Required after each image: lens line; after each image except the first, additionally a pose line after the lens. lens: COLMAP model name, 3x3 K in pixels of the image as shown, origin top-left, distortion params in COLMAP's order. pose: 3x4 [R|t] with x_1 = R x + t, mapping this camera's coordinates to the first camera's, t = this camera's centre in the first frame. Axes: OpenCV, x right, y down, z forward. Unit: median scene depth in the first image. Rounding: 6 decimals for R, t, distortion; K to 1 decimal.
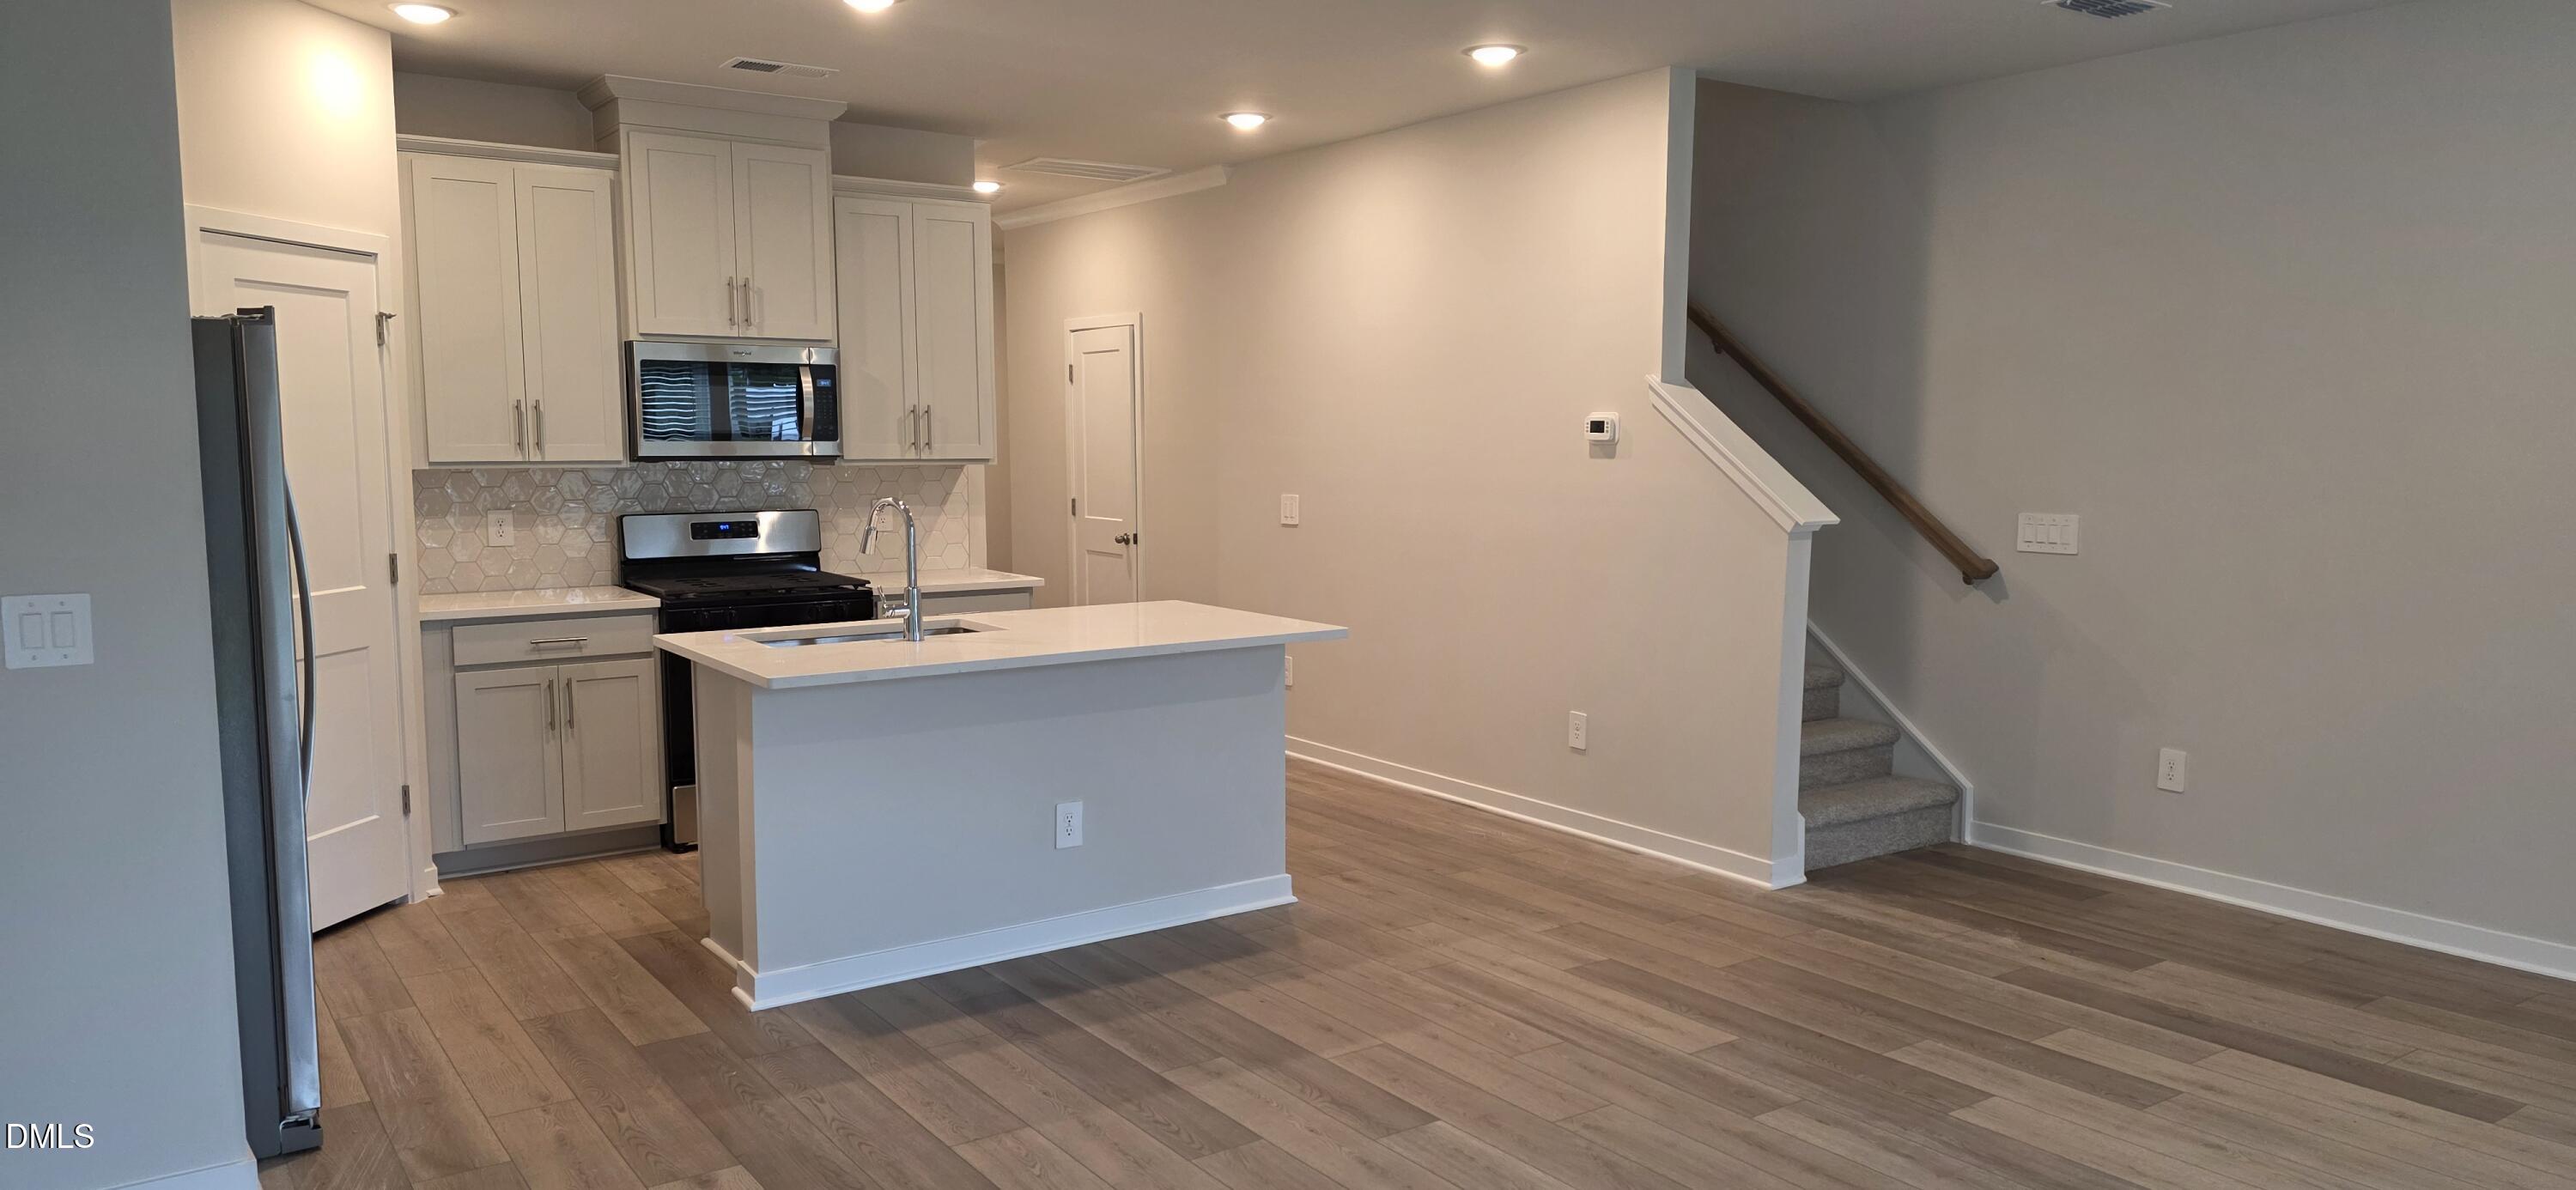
lens RADIAL K [[1669.6, 0, 1288.0], [0, 1669.6, 595.0], [0, 0, 1]] dist [0.043757, -0.000566]
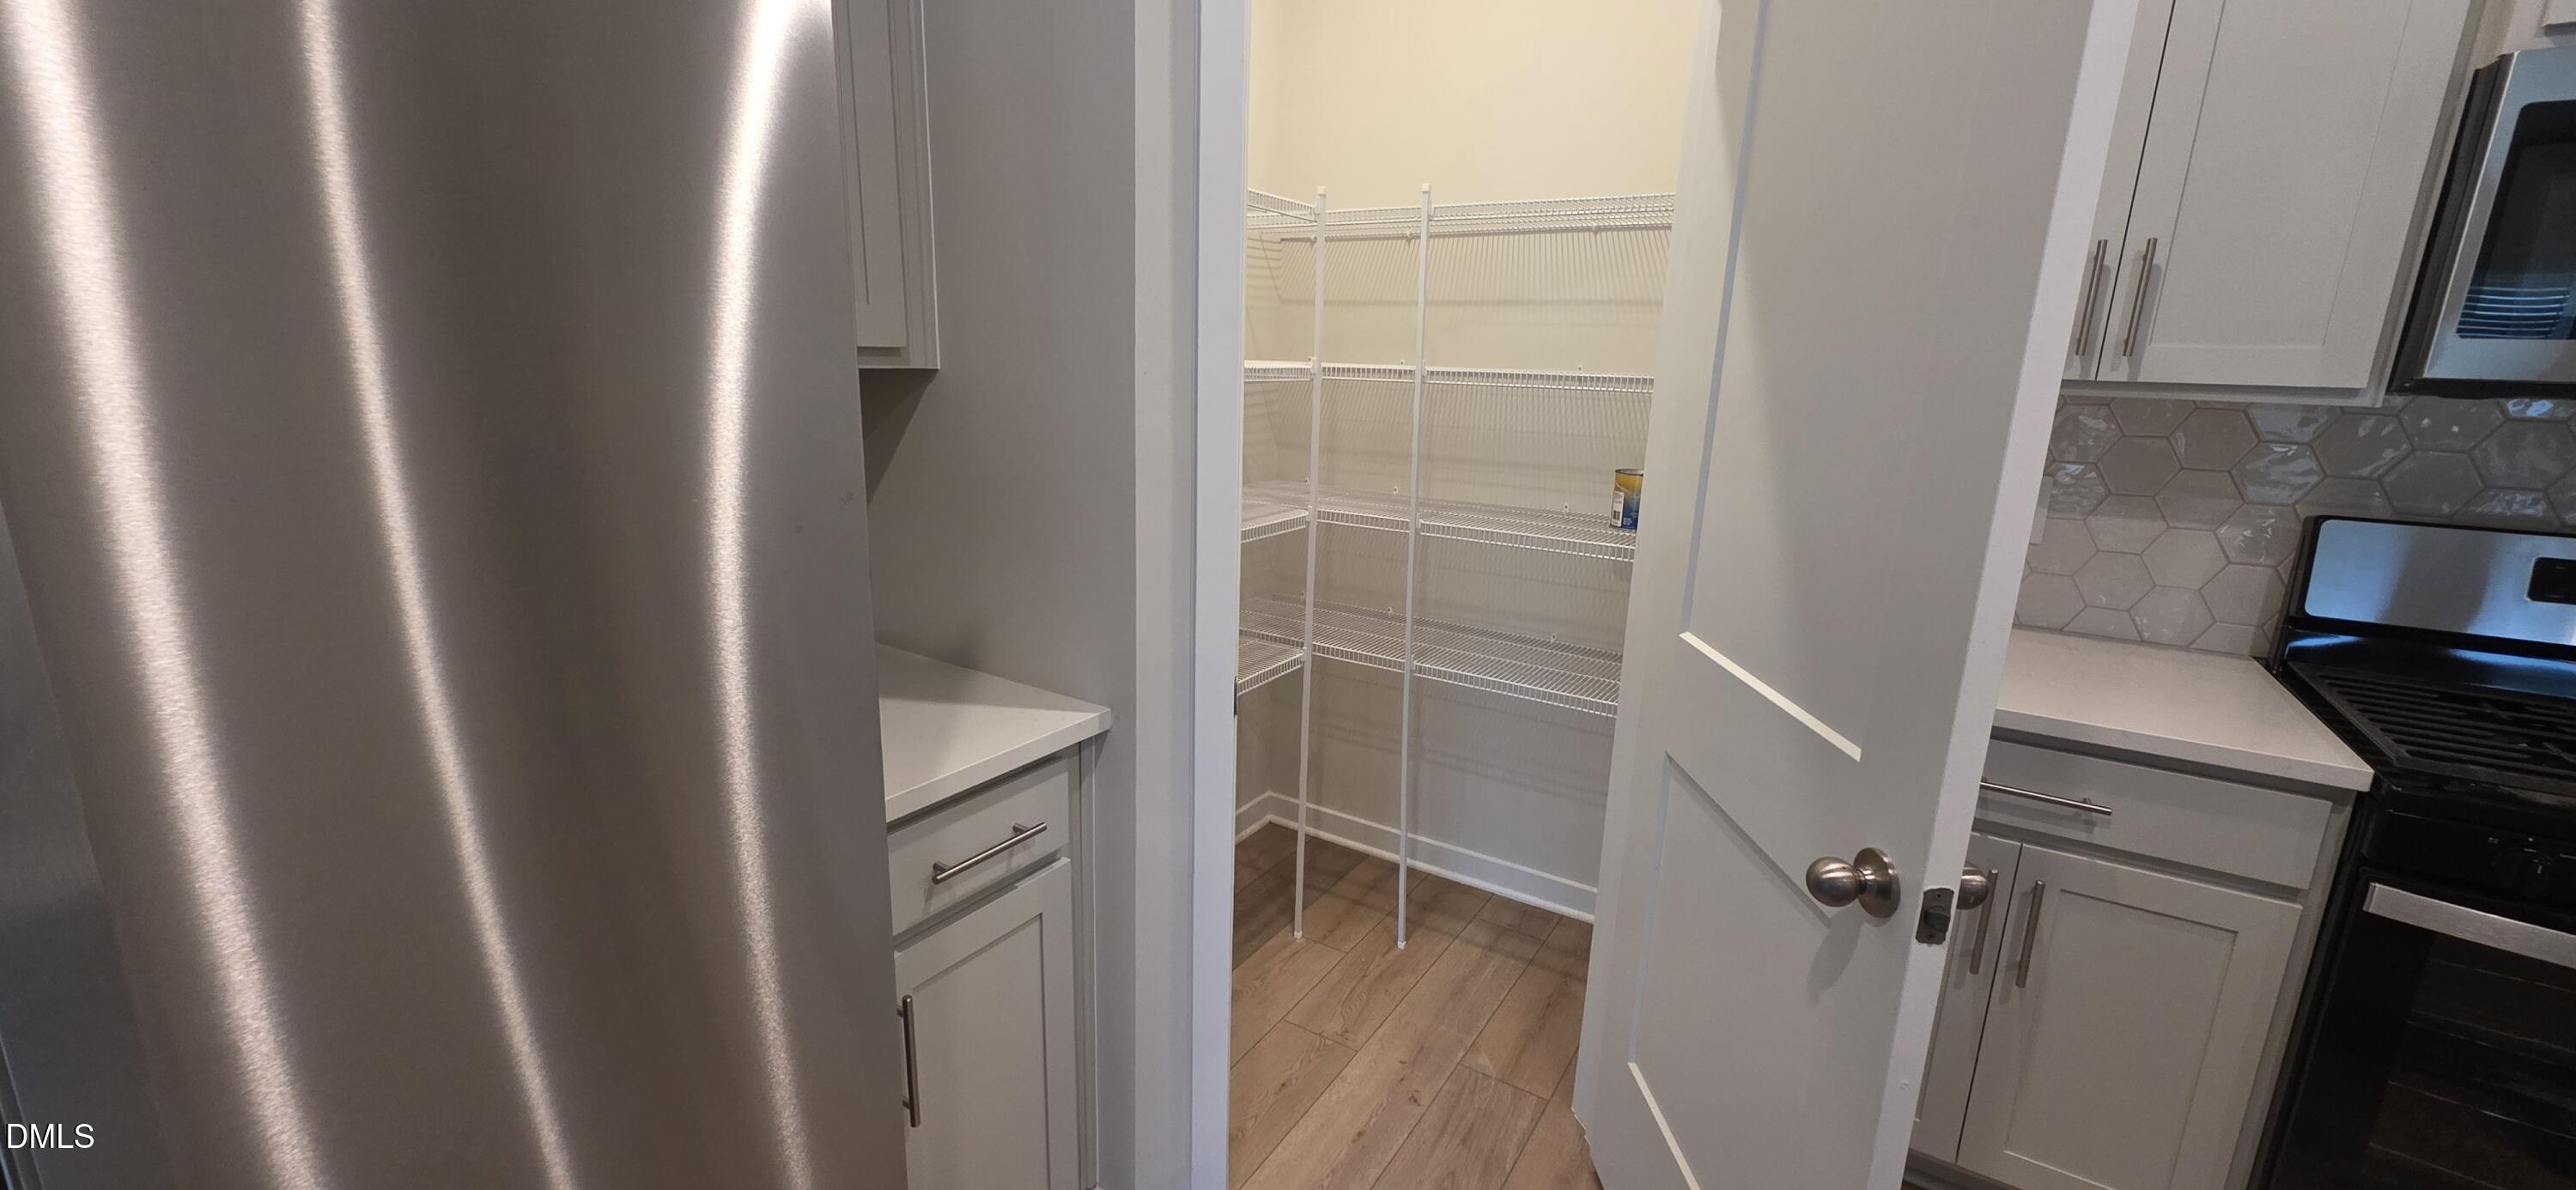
lens RADIAL K [[1014.3, 0, 1288.0], [0, 1014.3, 595.0], [0, 0, 1]] dist [-0.000324, 0.000083]
pose [[0.367872, 0.224763, -0.902303, -0.261892], [-0.117812, 0.973794, 0.194539, -0.049102], [0.922383, 0.034736, 0.384712, 0.675041]]
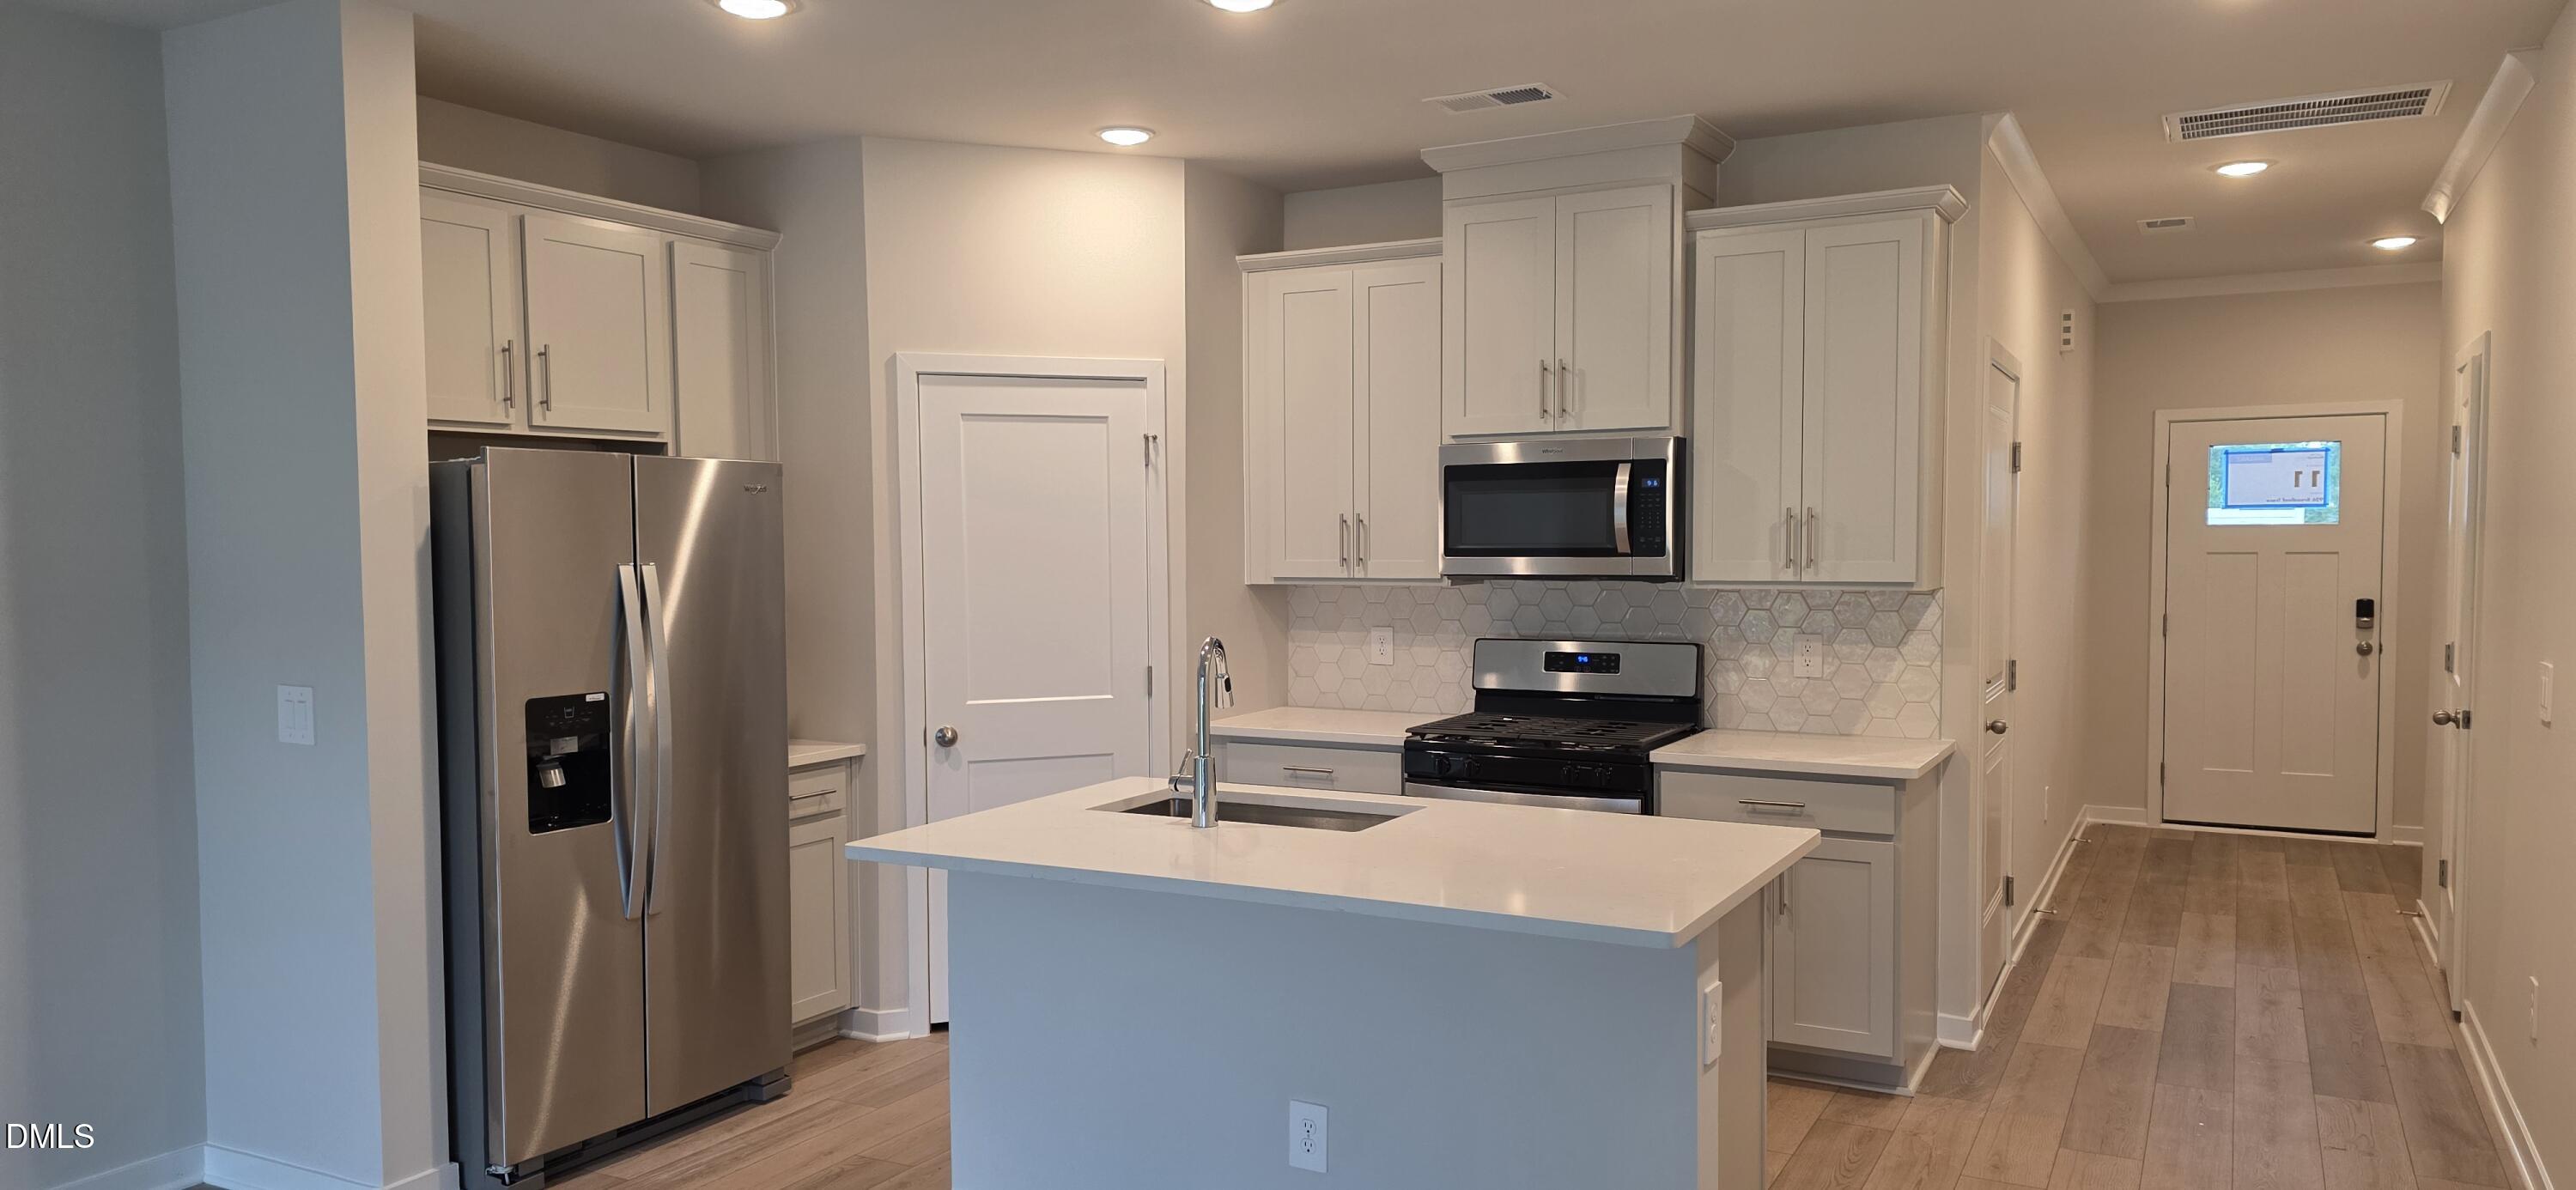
lens RADIAL K [[1637.3, 0, 1297.9], [0, 1637.3, 652.1], [0, 0, 1]] dist [0.101659, -0.000068]
pose [[0.465801, 0.059836, -0.882864, 0.346091], [-0.080796, 0.996419, 0.024904, -0.056805], [0.881193, 0.059732, 0.468968, 0.528805]]
